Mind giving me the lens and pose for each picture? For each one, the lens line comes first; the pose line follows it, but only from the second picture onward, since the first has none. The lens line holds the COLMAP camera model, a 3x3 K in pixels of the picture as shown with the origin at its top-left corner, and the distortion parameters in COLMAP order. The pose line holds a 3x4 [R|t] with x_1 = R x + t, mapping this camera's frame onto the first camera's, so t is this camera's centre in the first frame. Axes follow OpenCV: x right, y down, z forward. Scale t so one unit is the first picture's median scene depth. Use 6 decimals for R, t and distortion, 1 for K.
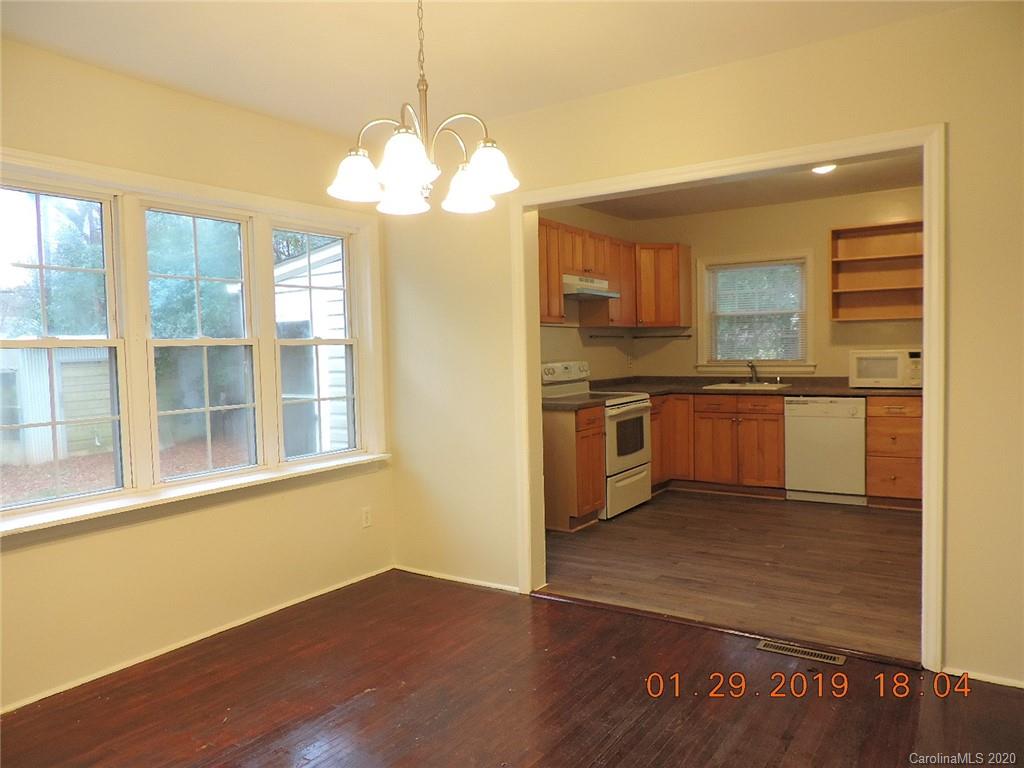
lens RADIAL K [[724.7, 0, 512.0], [0, 724.7, 384.0], [0, 0, 1]] dist [-0.025746, -0.001922]
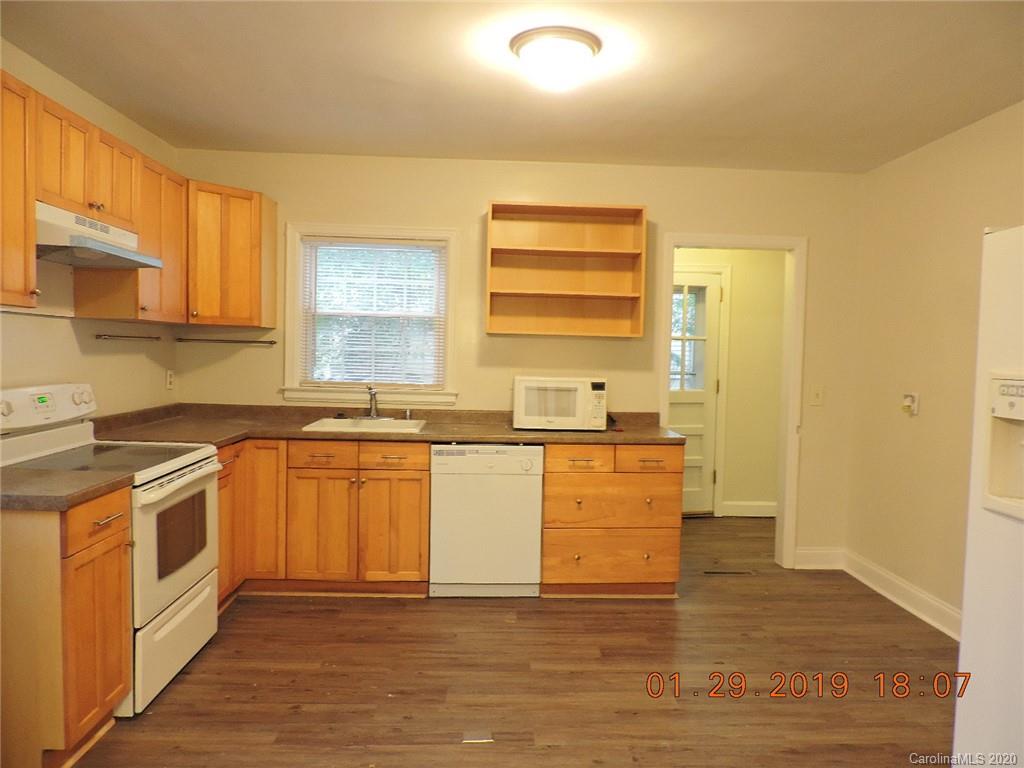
lens RADIAL K [[724.7, 0, 512.0], [0, 724.7, 384.0], [0, 0, 1]] dist [-0.025746, -0.001922]
pose [[0.801067, 0.014128, 0.598408, 0.039570], [-0.015329, 0.999878, -0.003085, -0.036191], [-0.598379, -0.006702, 0.801185, 0.423938]]
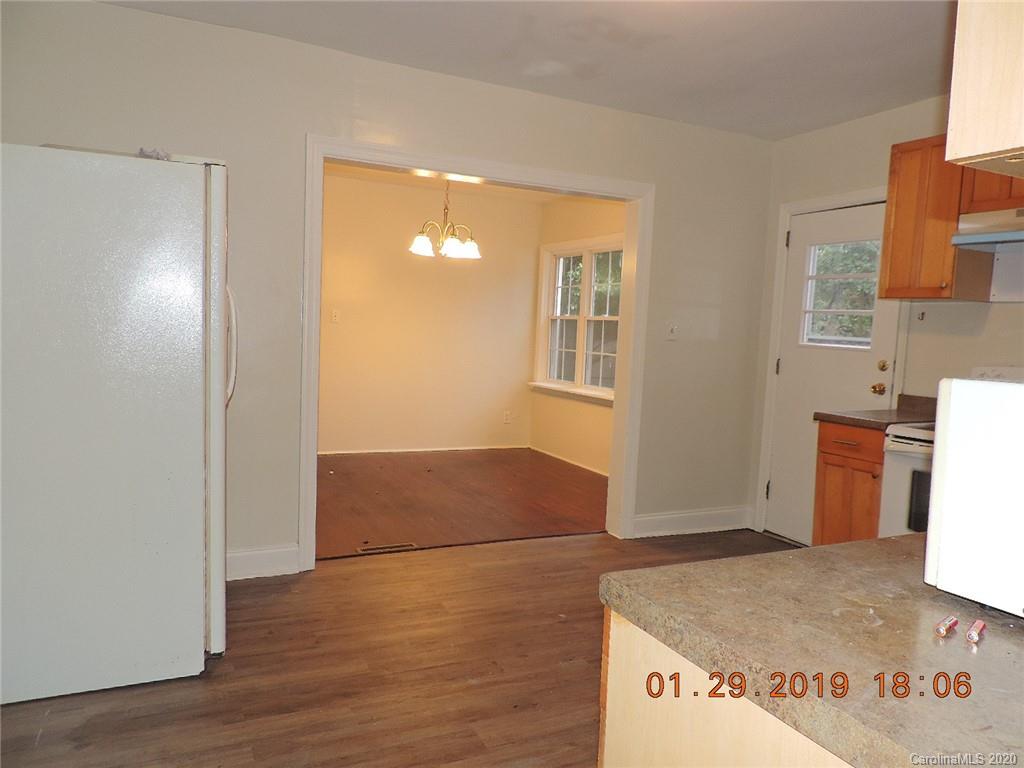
lens RADIAL K [[724.7, 0, 512.0], [0, 724.7, 384.0], [0, 0, 1]] dist [-0.025746, -0.001922]
pose [[-0.491774, 0.071097, -0.867816, 0.726205], [-0.077663, 0.989107, 0.125044, -0.056389], [0.867253, 0.128891, -0.480895, 0.918638]]
